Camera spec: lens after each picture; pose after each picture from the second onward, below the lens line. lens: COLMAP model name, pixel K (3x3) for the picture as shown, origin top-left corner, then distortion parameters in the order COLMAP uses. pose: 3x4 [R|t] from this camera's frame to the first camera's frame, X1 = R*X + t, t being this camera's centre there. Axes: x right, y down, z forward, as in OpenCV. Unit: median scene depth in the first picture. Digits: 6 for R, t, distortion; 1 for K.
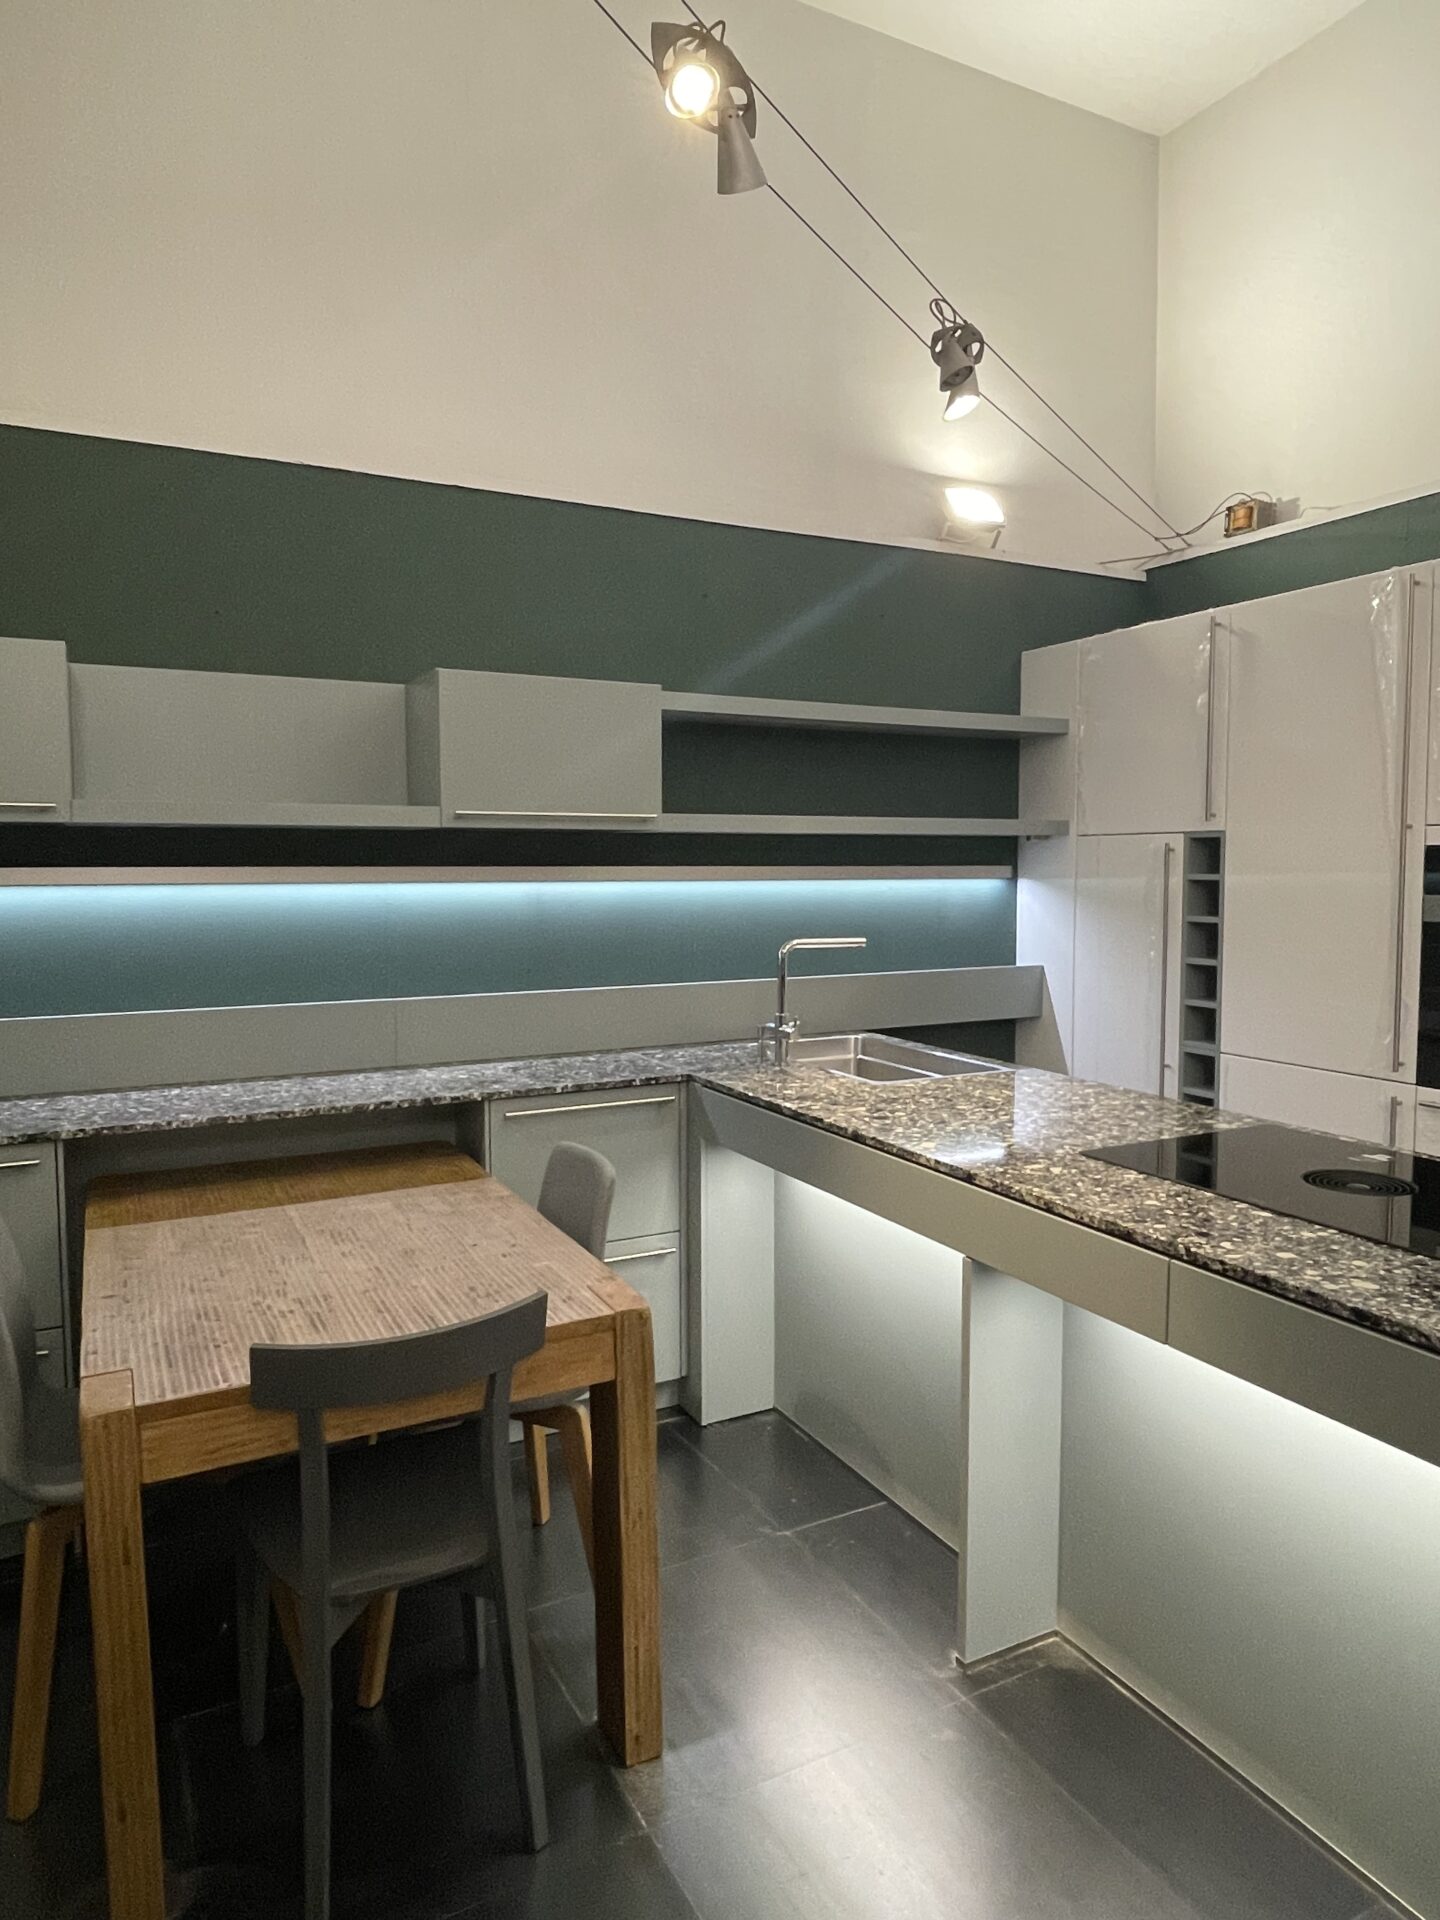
lens RADIAL K [[1189.1, 0, 747.8], [0, 1189.1, 946.8], [0, 0, 1]] dist [0.008129, -0.018905]
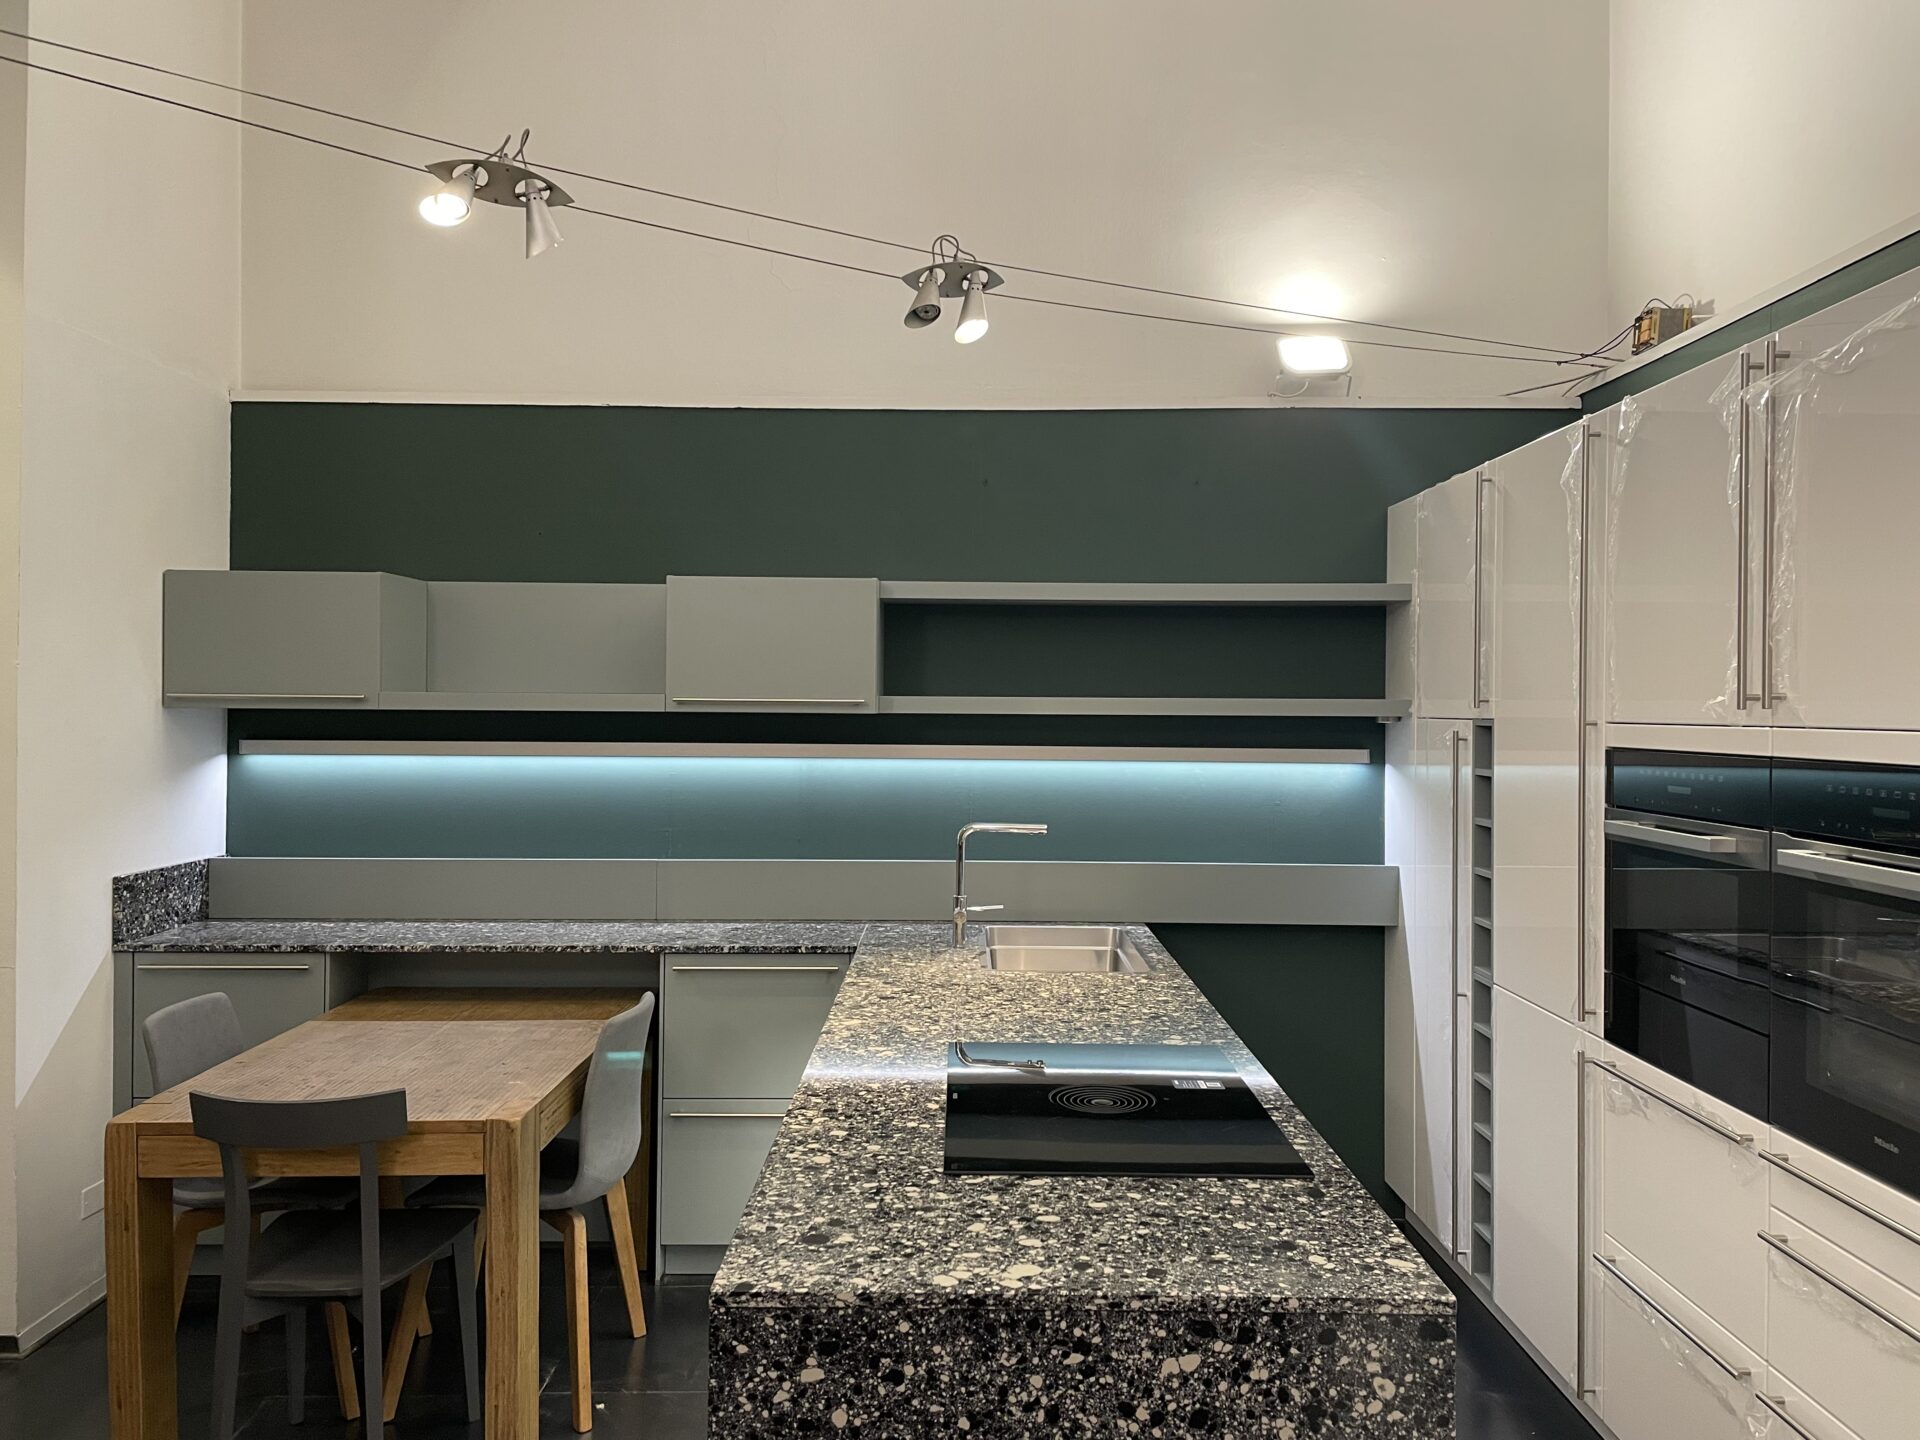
lens RADIAL K [[1423.0, 0, 1000.4], [0, 1423.0, 704.4], [0, 0, 1]] dist [0.064421, -0.037809]
pose [[0.890746, 0.009539, -0.454401, 0.666586], [-0.042461, 0.997154, -0.062302, -0.035425], [0.452513, 0.074790, 0.888616, -0.083857]]
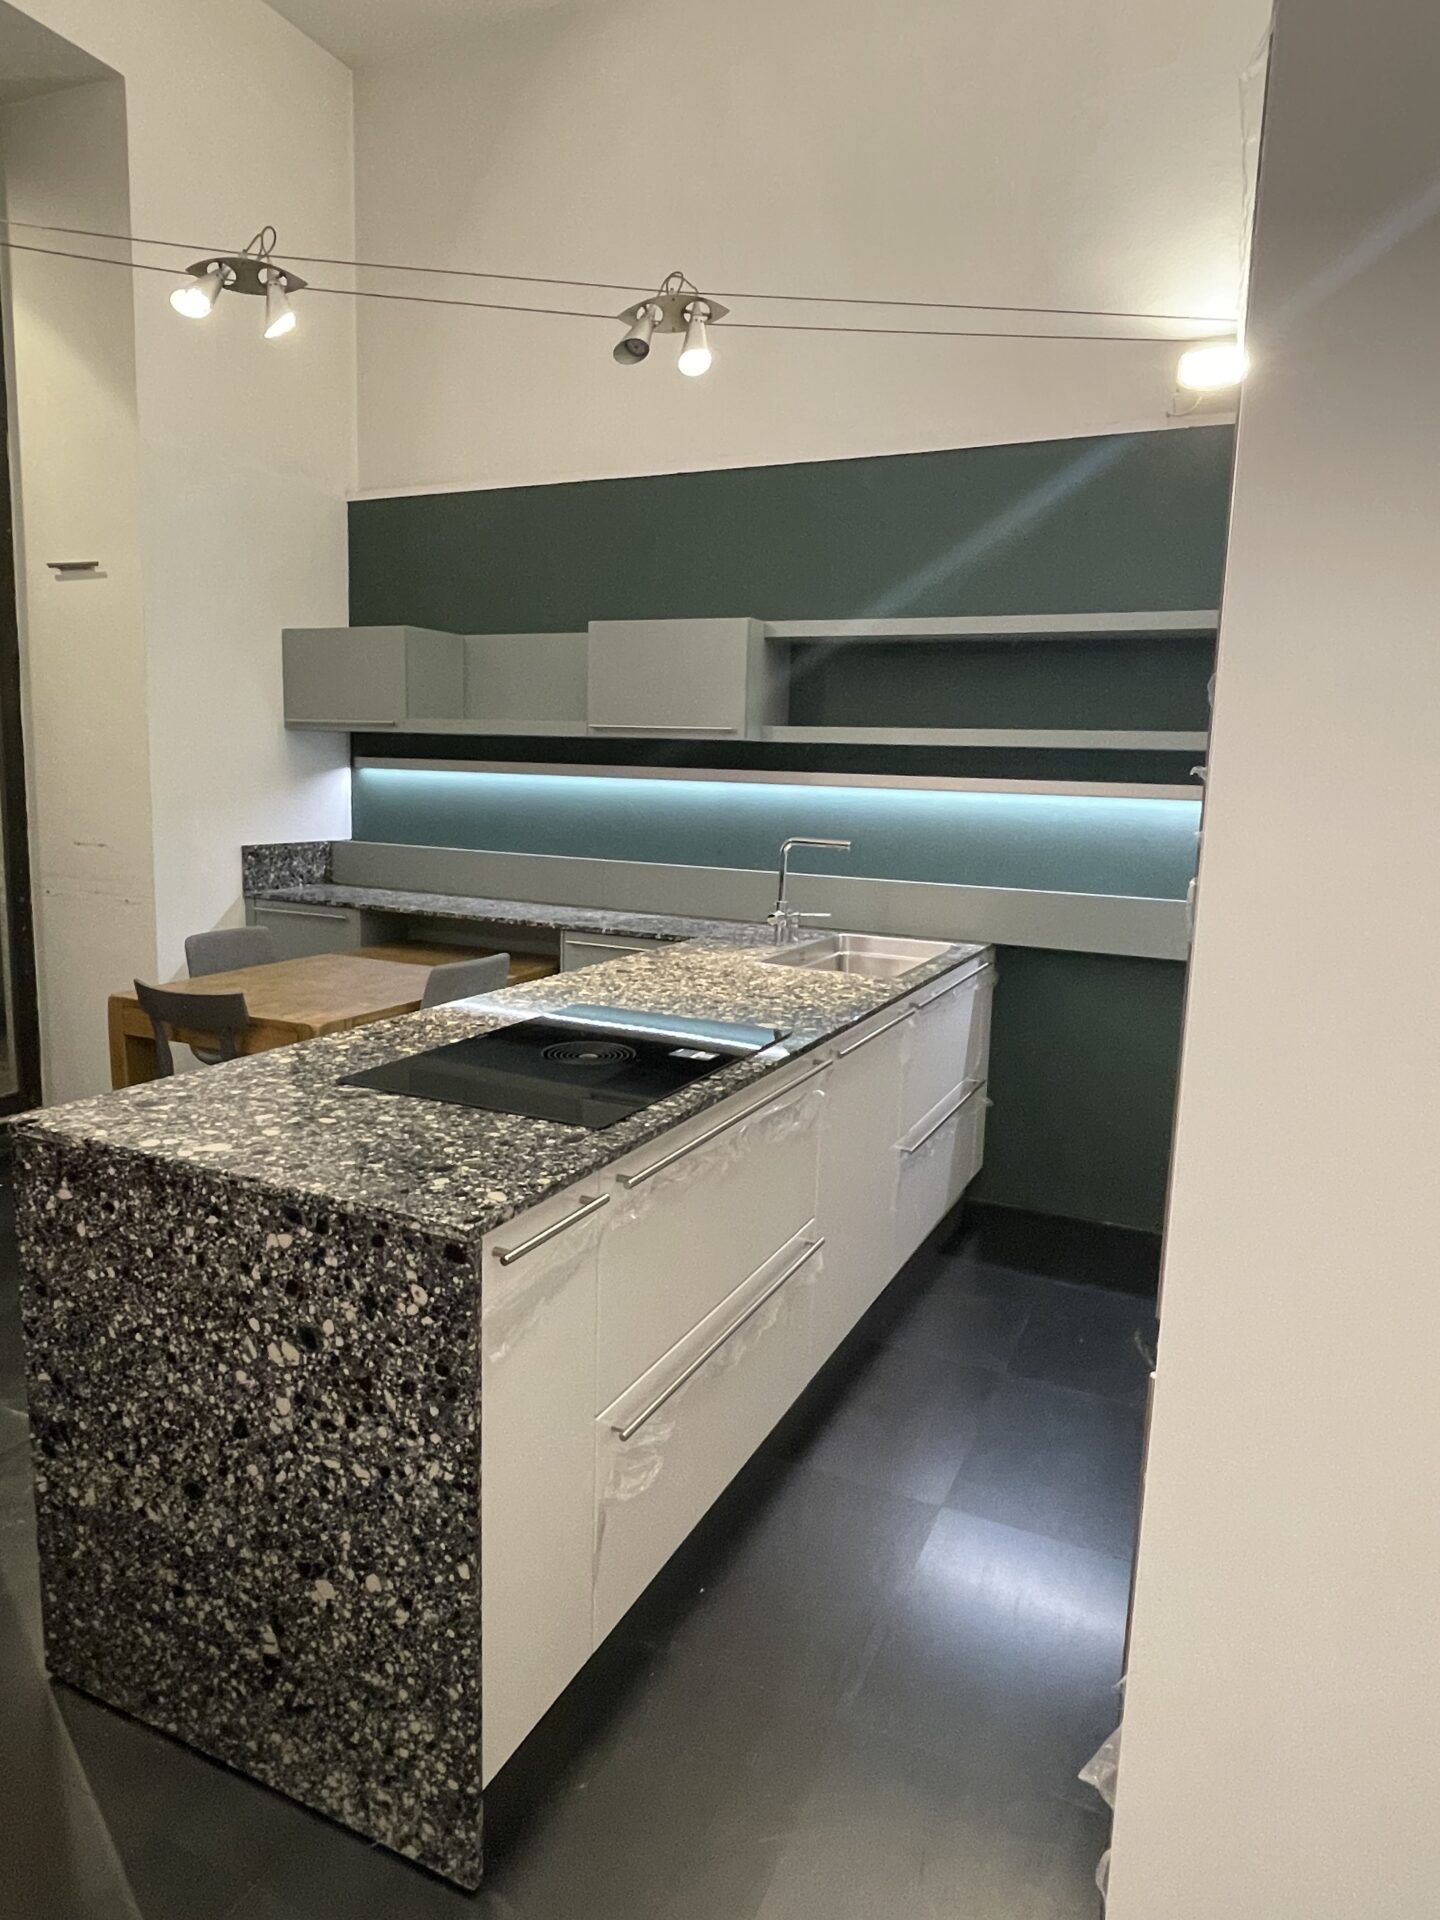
lens RADIAL K [[1189.1, 0, 762.1], [0, 1189.1, 937.6], [0, 0, 1]] dist [0.008129, -0.018905]
pose [[0.613710, 0.133300, -0.778197, 1.000393], [-0.087828, 0.991053, 0.100497, -0.024224], [0.784631, 0.006671, 0.619927, 0.298120]]
